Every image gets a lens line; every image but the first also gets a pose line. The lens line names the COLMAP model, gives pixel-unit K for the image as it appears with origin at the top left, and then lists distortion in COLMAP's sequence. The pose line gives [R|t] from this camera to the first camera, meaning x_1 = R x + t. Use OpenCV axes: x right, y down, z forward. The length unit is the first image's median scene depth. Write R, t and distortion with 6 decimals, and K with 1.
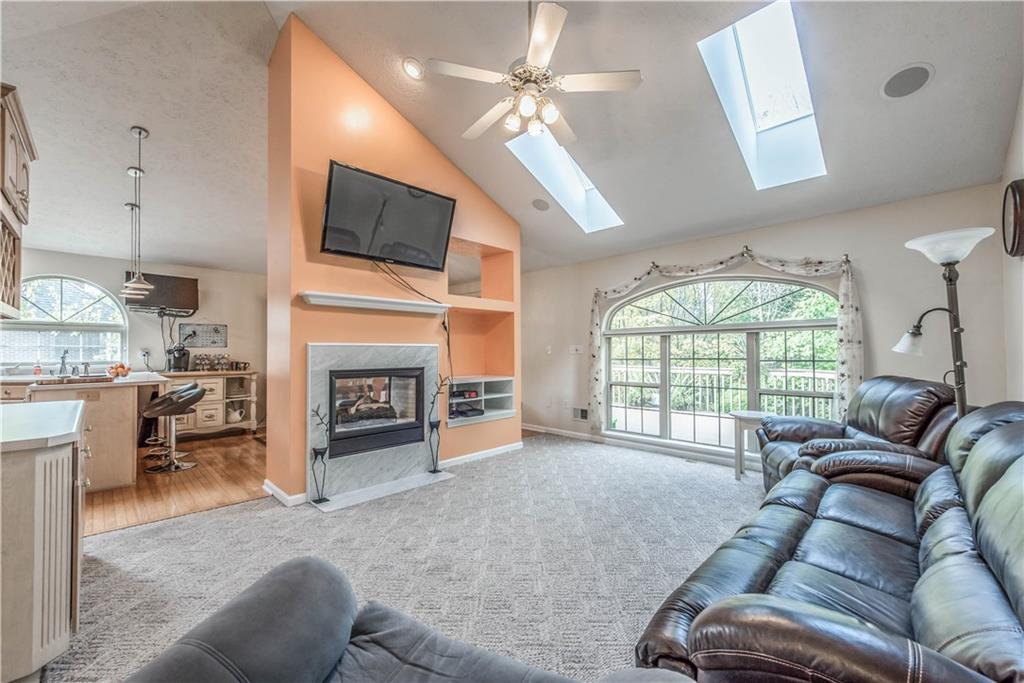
lens RADIAL K [[415.2, 0, 517.2], [0, 415.2, 344.7], [0, 0, 1]] dist [0.000288, -0.000943]
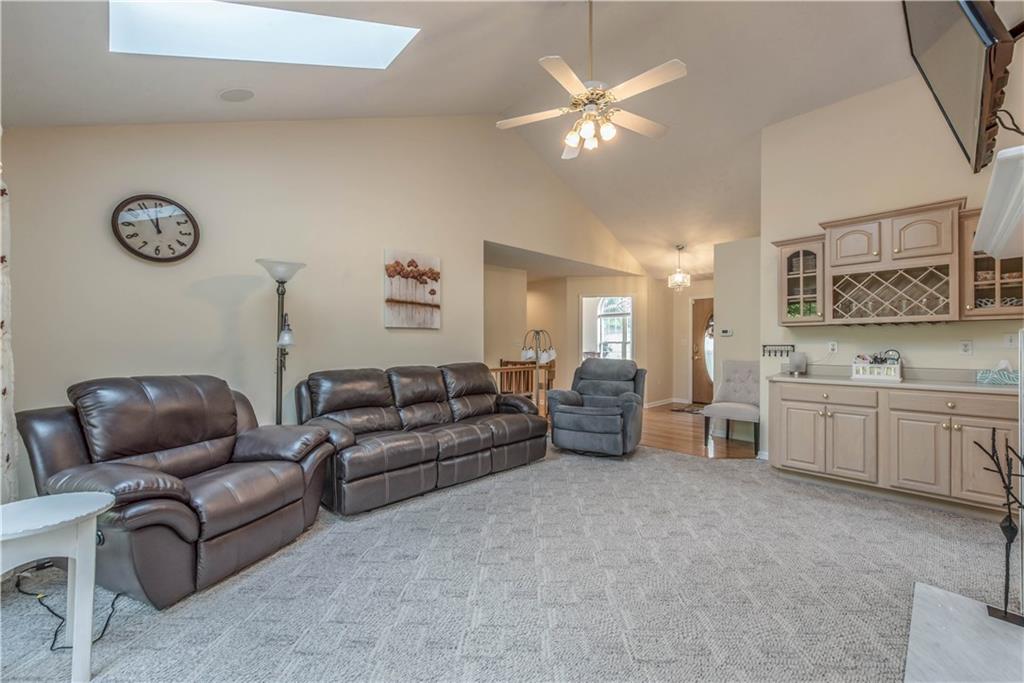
lens RADIAL K [[415.2, 0, 512.7], [0, 415.2, 341.2], [0, 0, 1]] dist [0.000288, -0.000943]
pose [[-0.998925, 0.005156, 0.046072, 0.159351], [0.004154, 0.999753, -0.021825, 0.031563], [-0.046173, -0.021610, -0.998700, 1.783543]]
